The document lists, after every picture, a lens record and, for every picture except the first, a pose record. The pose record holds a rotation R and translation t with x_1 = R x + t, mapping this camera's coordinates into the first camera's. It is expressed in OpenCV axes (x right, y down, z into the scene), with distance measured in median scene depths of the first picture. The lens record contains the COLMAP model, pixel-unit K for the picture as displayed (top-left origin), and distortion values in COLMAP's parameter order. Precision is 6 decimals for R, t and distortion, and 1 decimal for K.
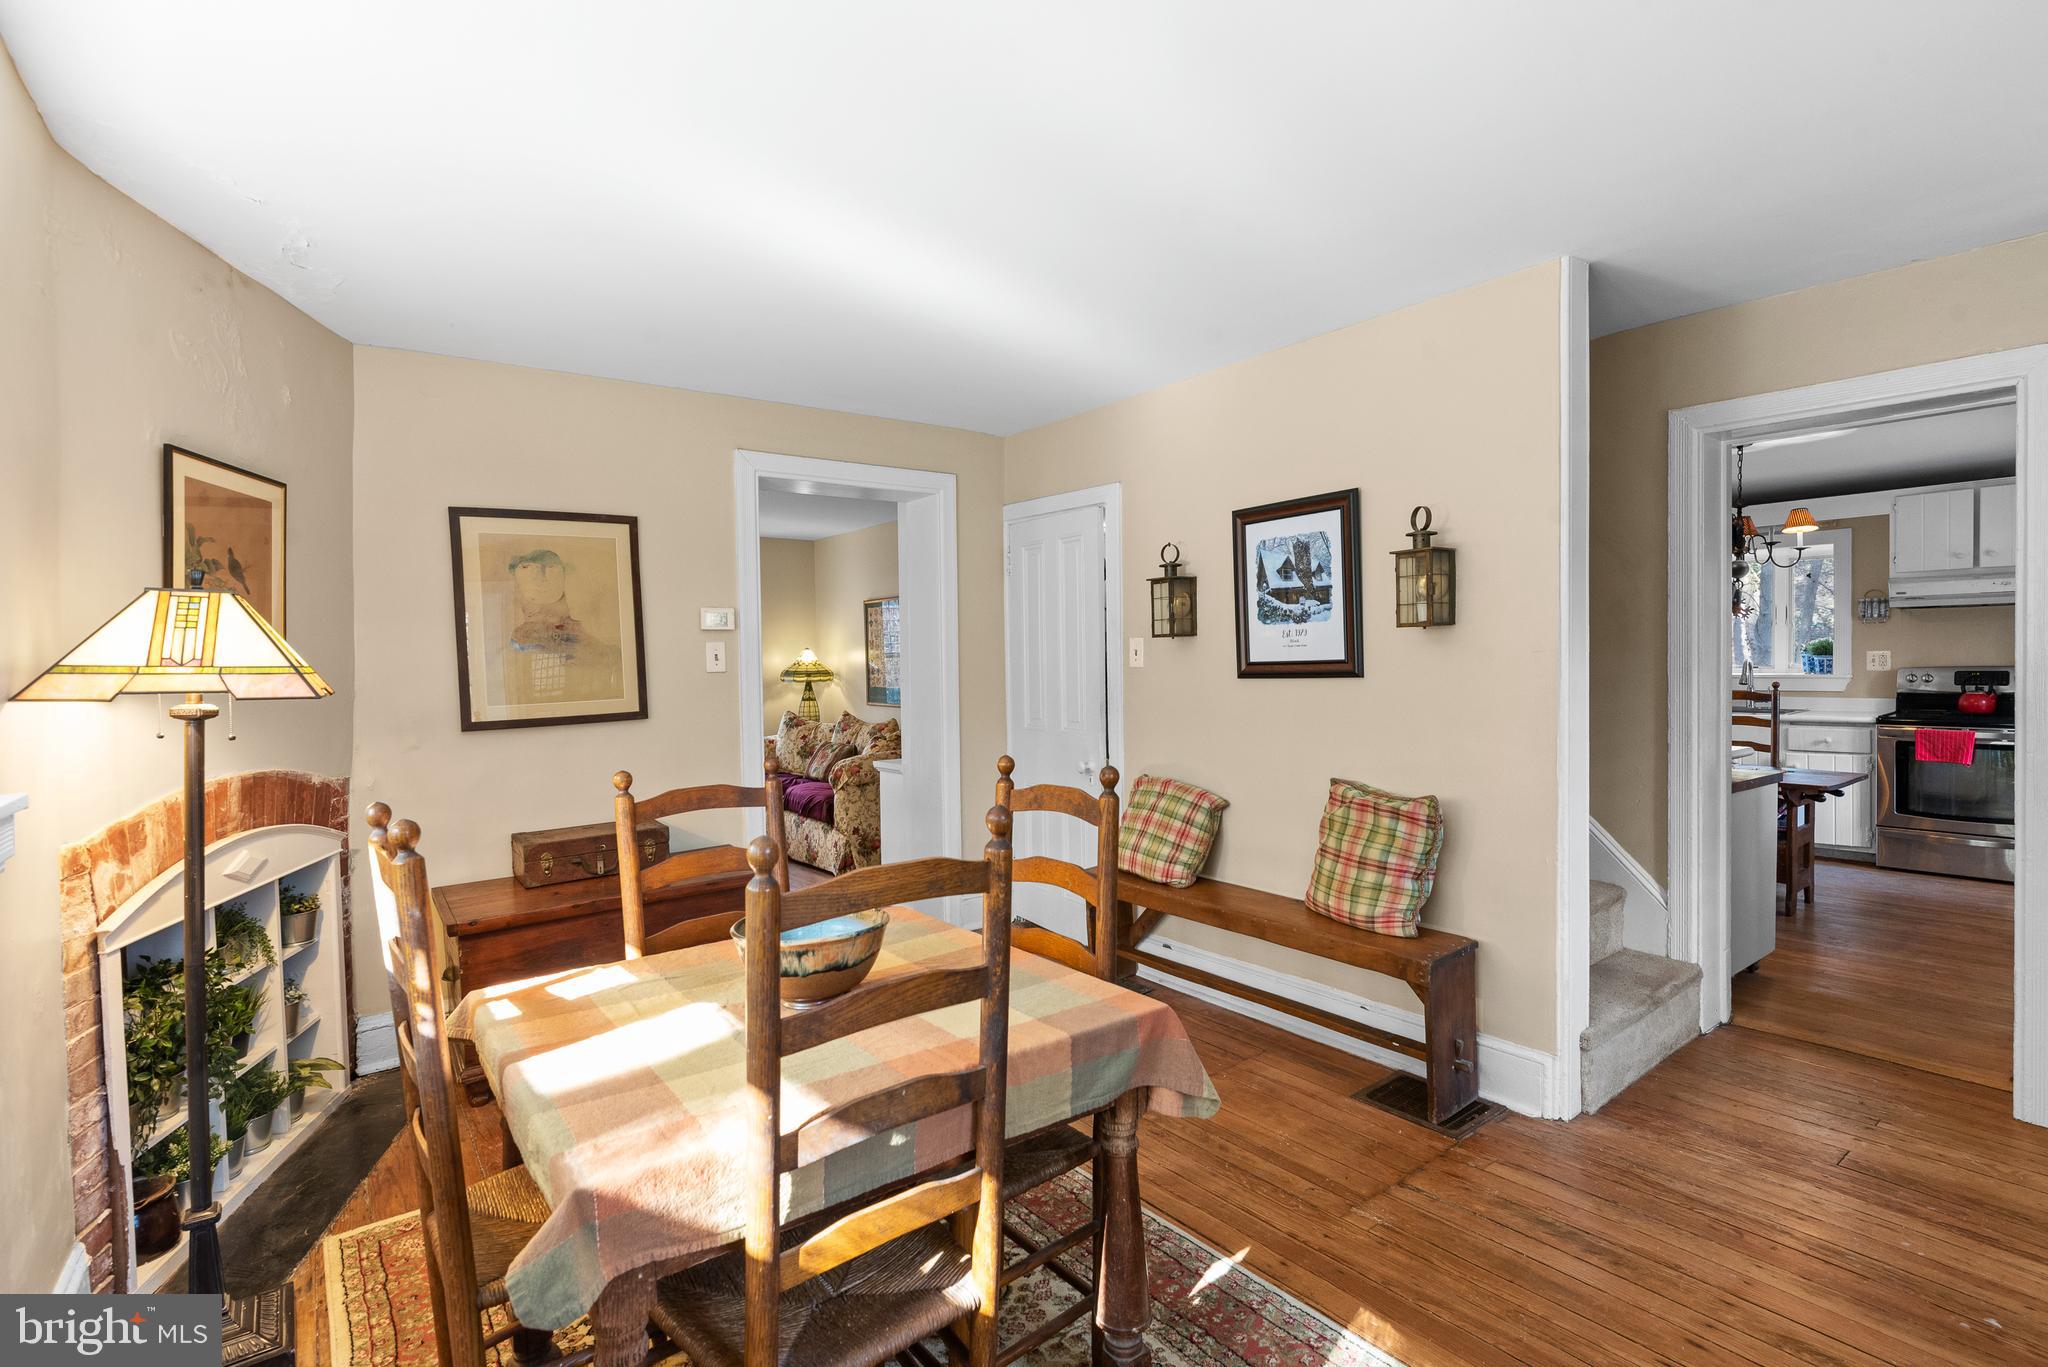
lens RADIAL K [[965.0, 0, 1034.1], [0, 965.0, 681.0], [0, 0, 1]] dist [0.000829, 0.000092]
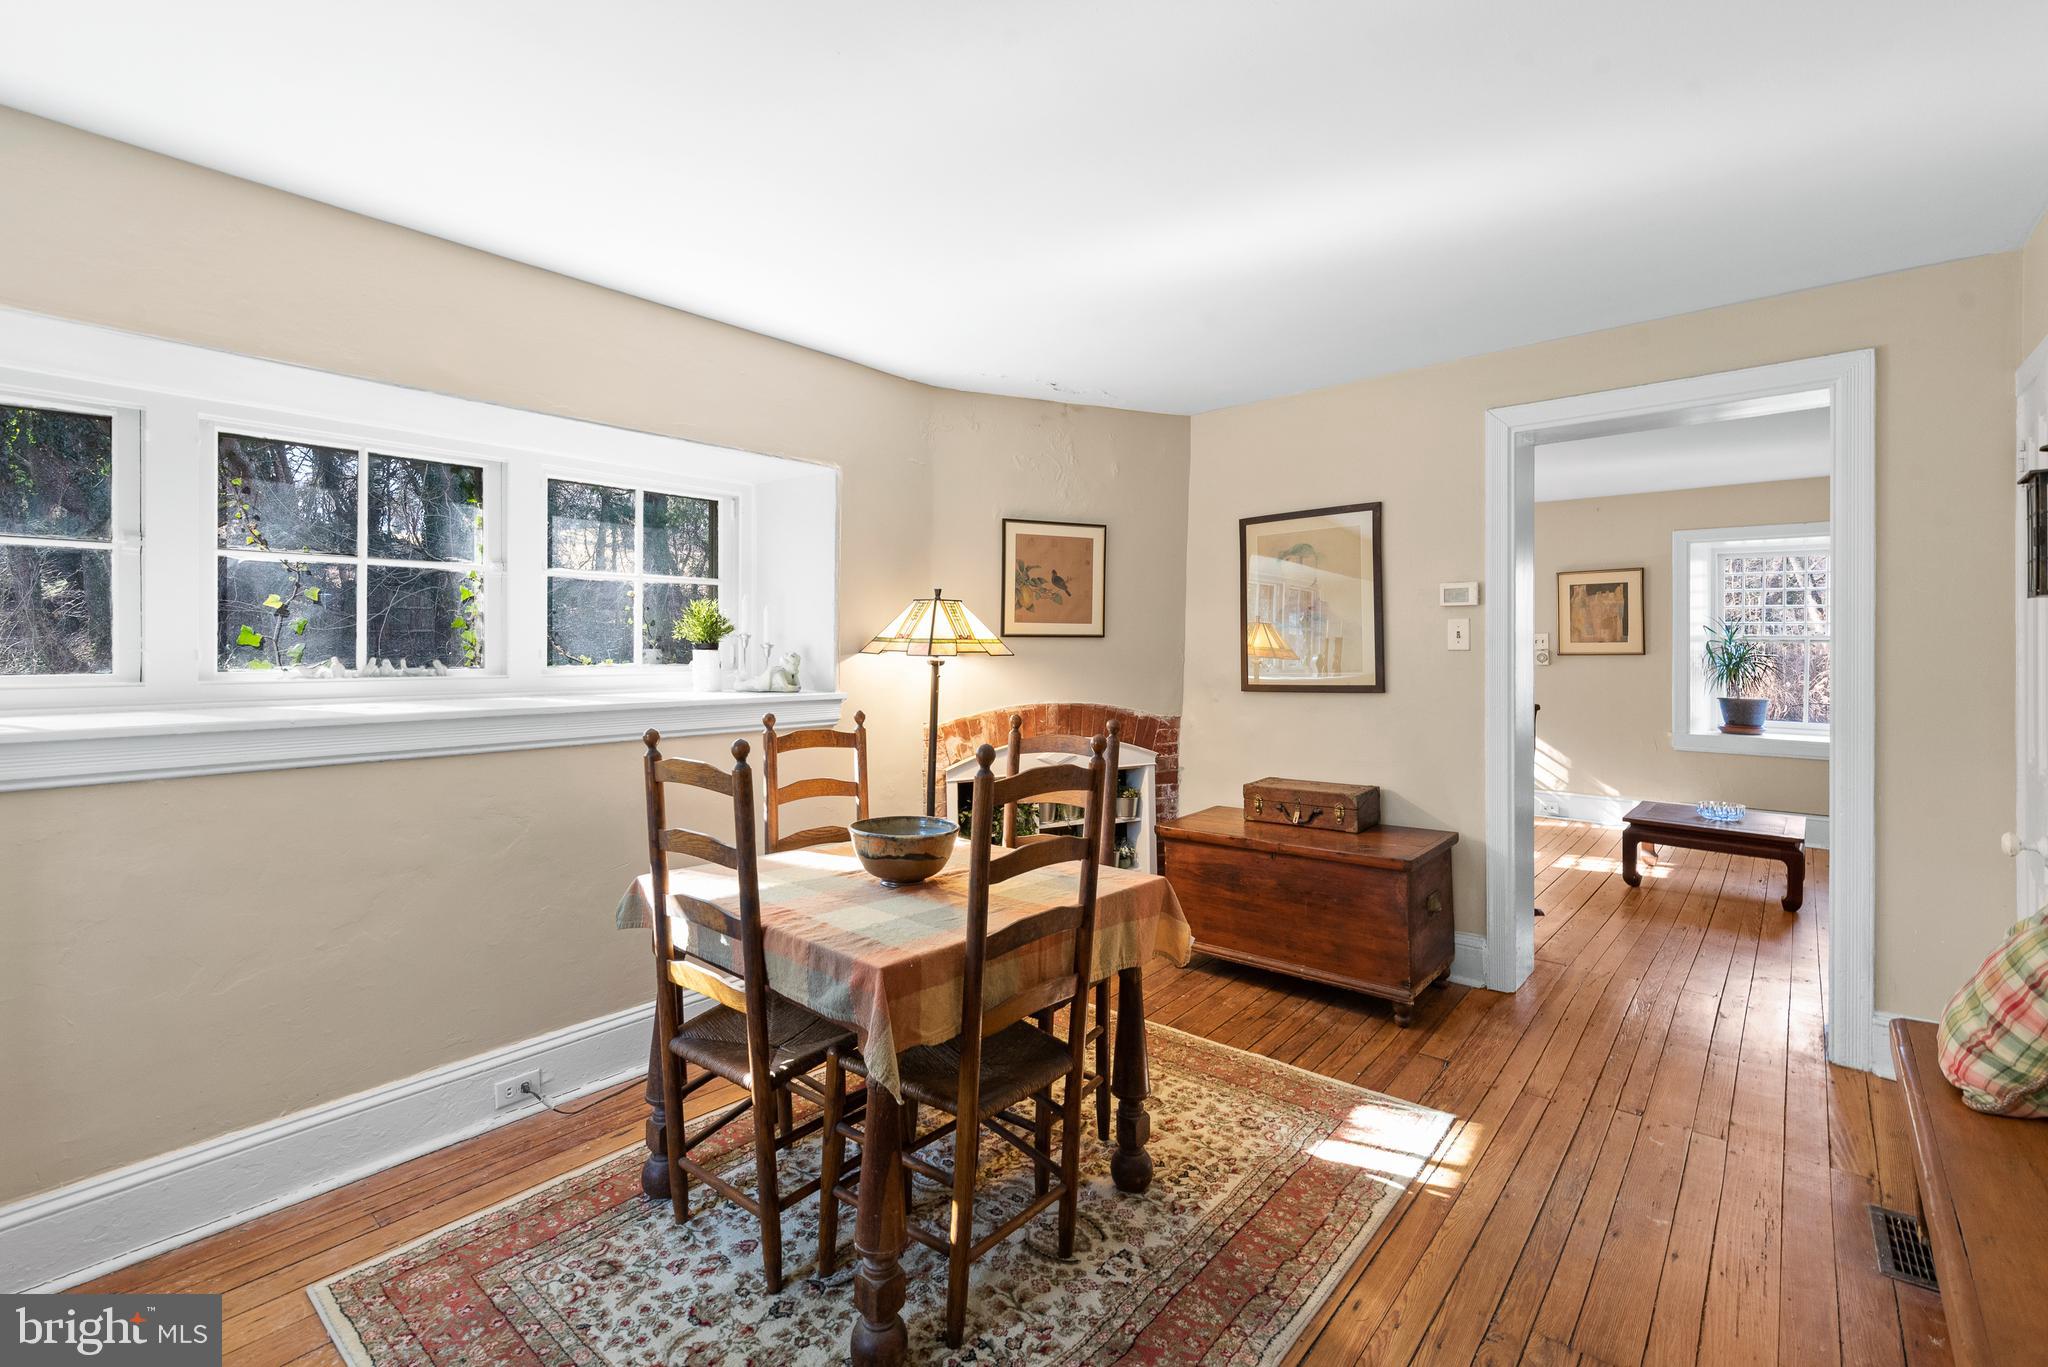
lens RADIAL K [[910.9, 0, 1004.4], [0, 910.9, 629.6], [0, 0, 1]] dist [-0.000163, 0.000379]
pose [[0.186969, -0.003105, -0.982361, 0.642576], [-0.026399, 0.999618, -0.008184, -0.013700], [0.982011, 0.027464, 0.186816, 0.532028]]
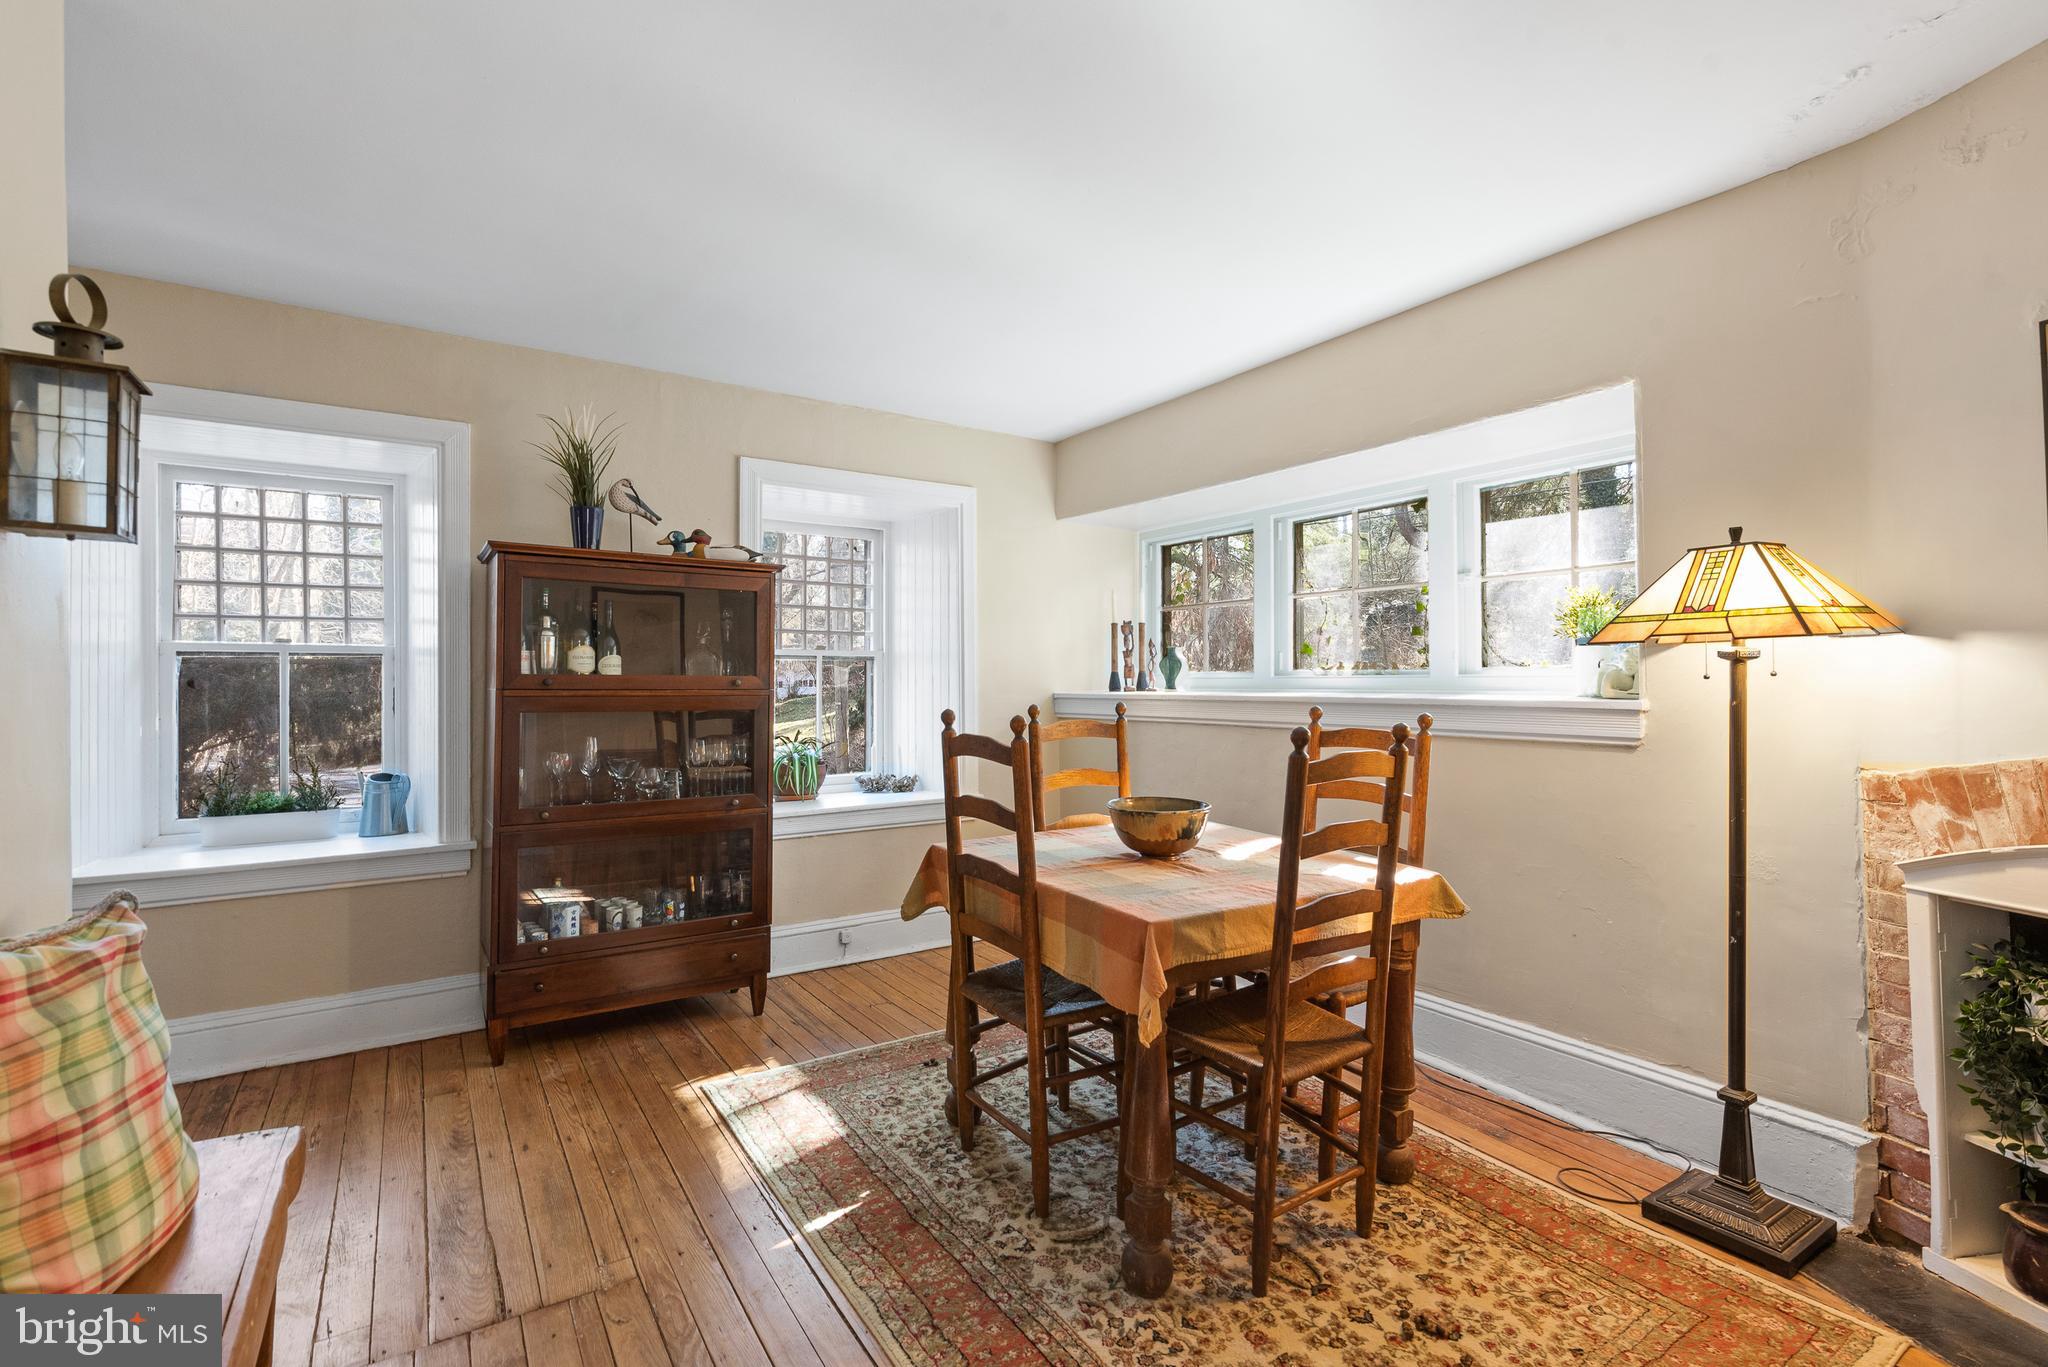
lens RADIAL K [[910.9, 0, 1011.0], [0, 910.9, 678.4], [0, 0, 1]] dist [-0.000163, 0.000379]
pose [[-0.995920, 0.022699, 0.087334, -0.077421], [0.024488, 0.999511, 0.019462, 0.013529], [-0.086849, 0.021521, -0.995989, 1.433035]]
